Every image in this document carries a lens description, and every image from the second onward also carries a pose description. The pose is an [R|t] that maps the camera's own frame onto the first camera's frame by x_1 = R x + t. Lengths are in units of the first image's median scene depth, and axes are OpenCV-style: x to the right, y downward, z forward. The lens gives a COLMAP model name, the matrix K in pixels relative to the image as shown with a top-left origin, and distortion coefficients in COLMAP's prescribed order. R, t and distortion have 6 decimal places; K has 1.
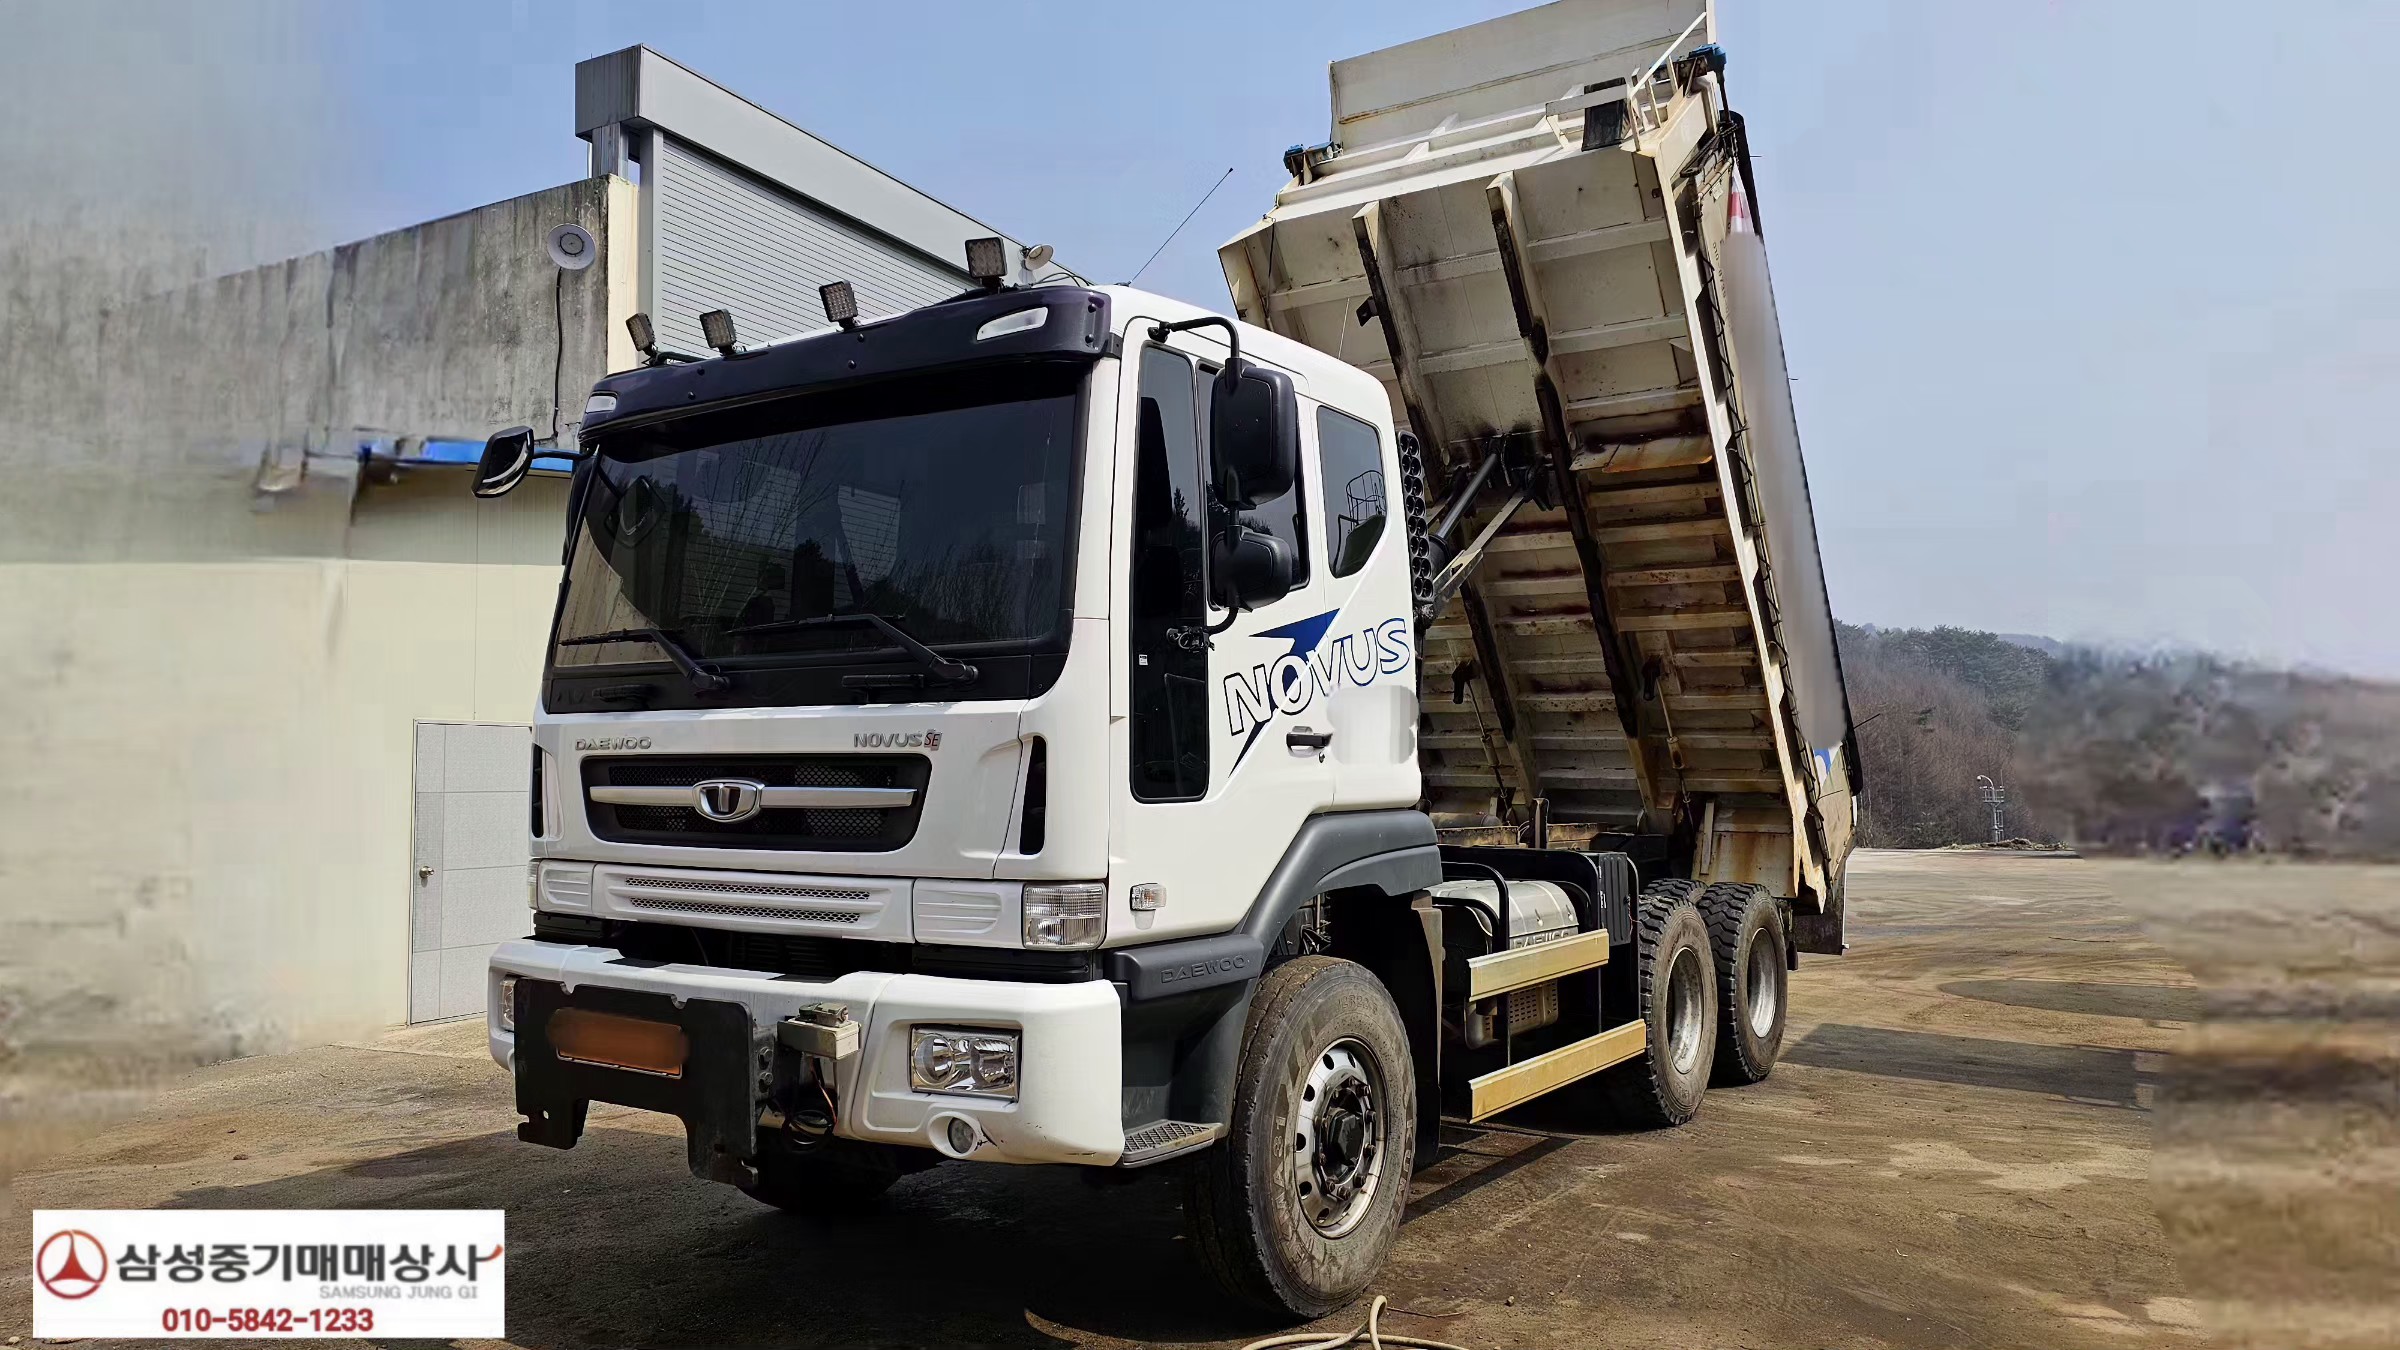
lens RADIAL K [[1605.9, 0, 1192.1], [0, 1605.9, 670.4], [0, 0, 1]] dist [0.082298, -0.102914]
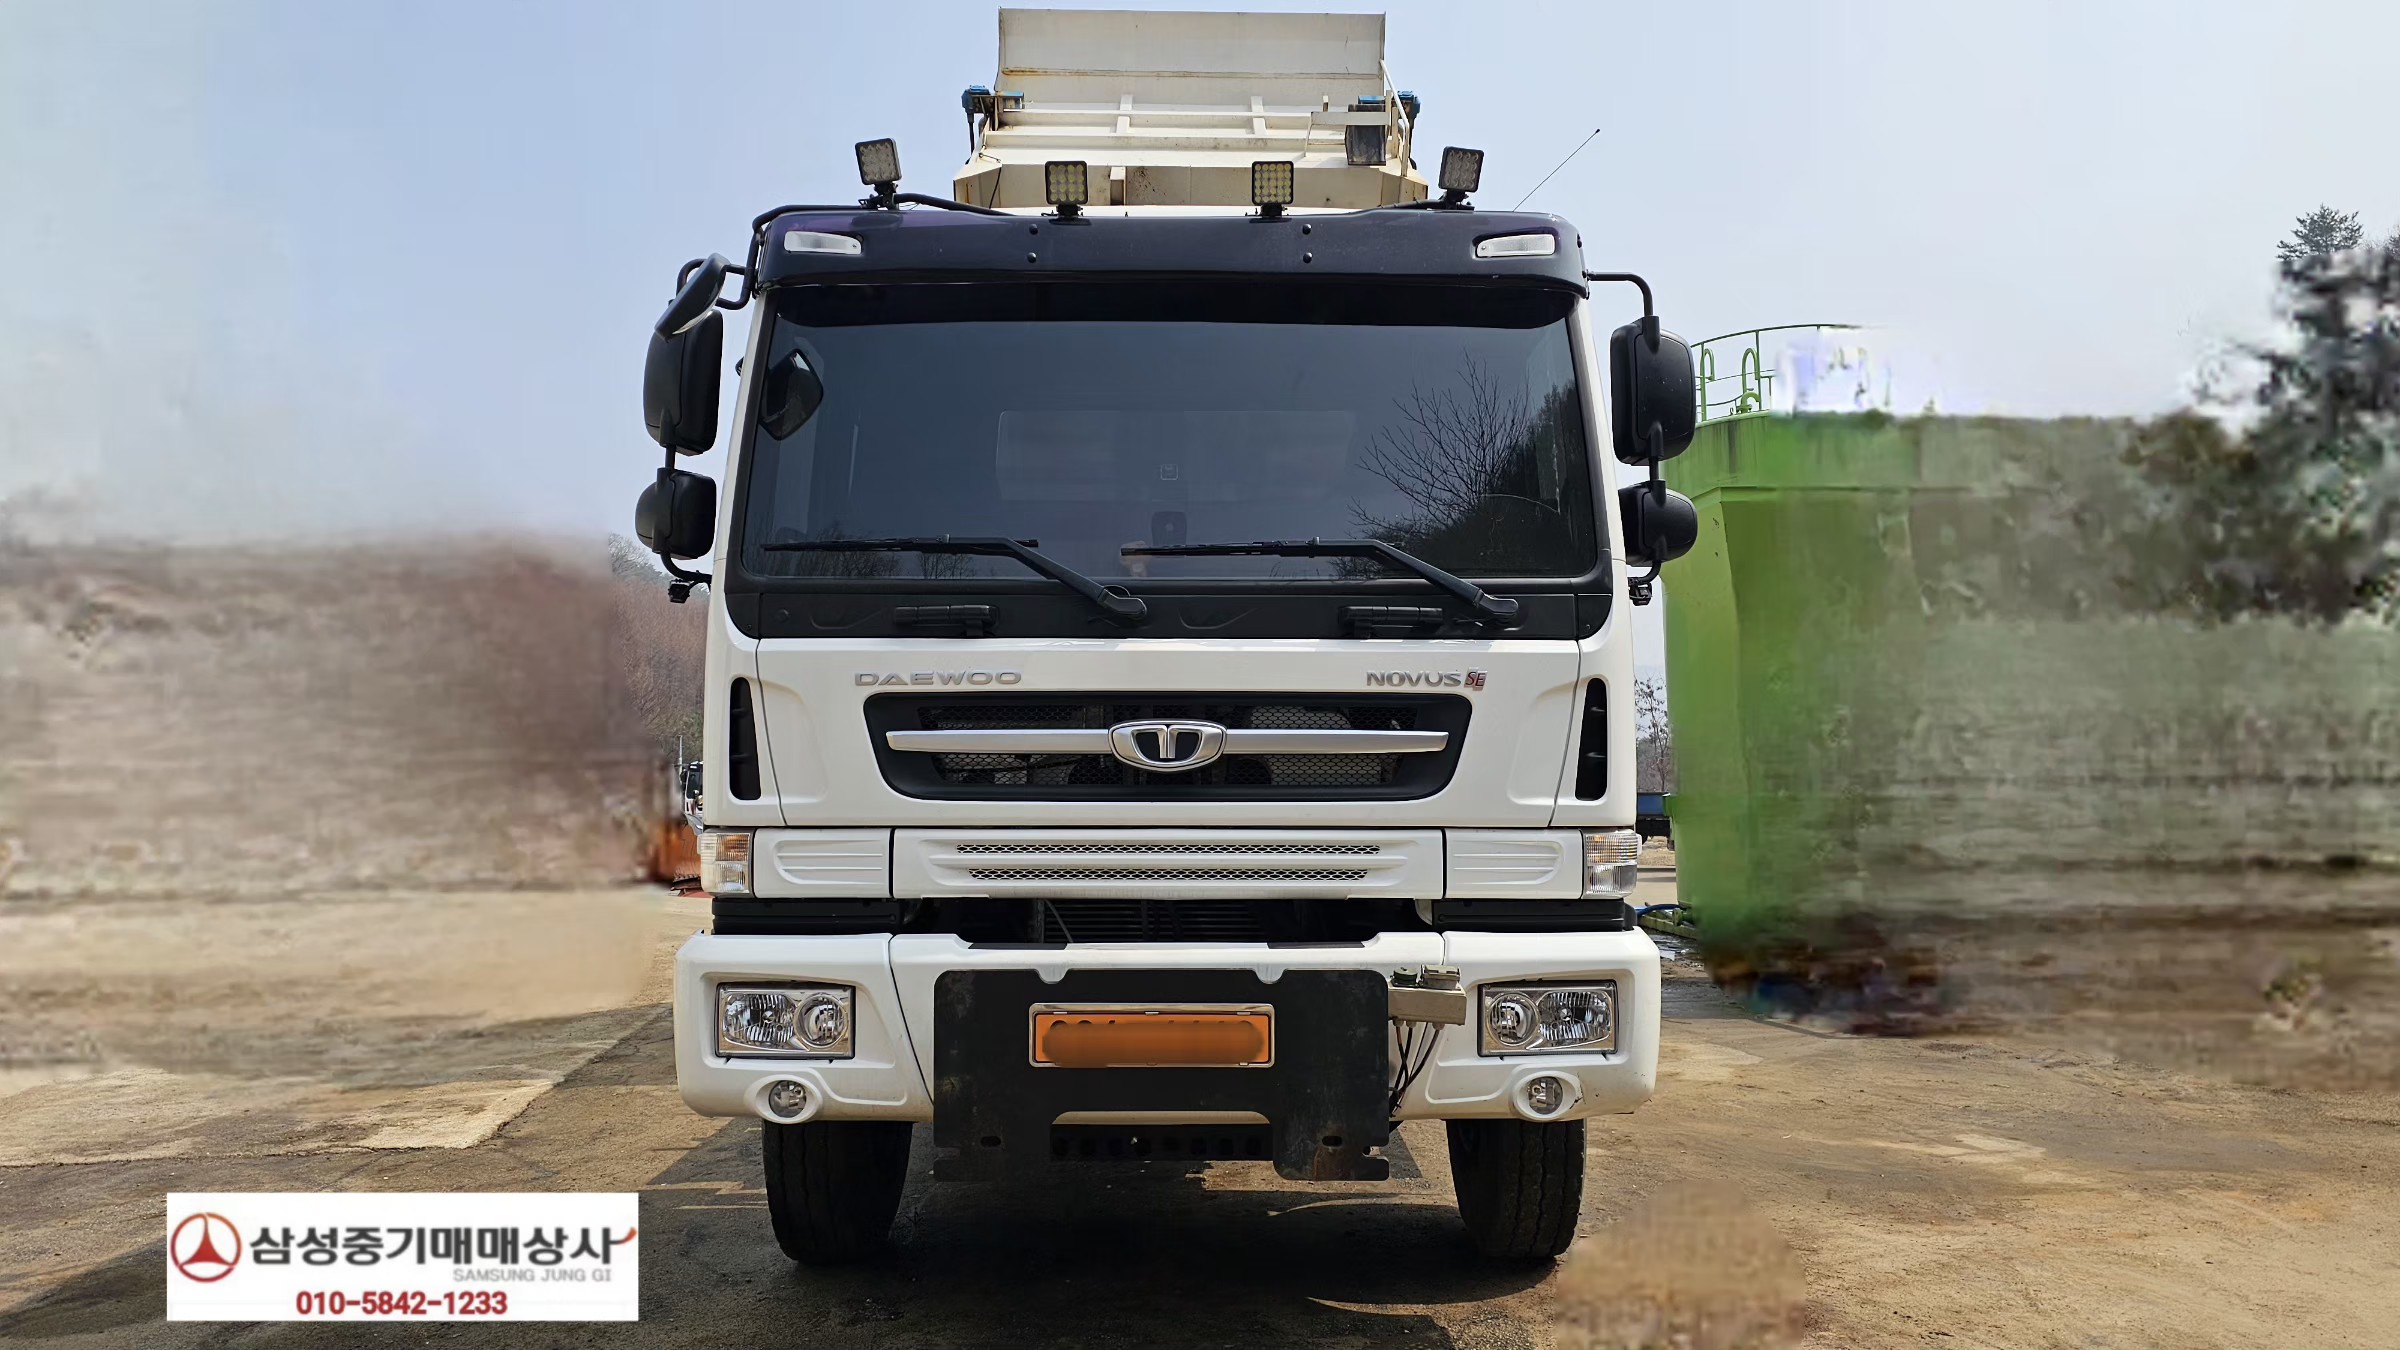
lens RADIAL K [[1605.9, 0, 1192.1], [0, 1605.9, 670.4], [0, 0, 1]] dist [0.082298, -0.102914]
pose [[0.826555, 0.035837, 0.561714, -0.370679], [-0.036679, 0.999279, -0.009780, 0.023923], [-0.561659, -0.012519, 0.827274, 0.145149]]
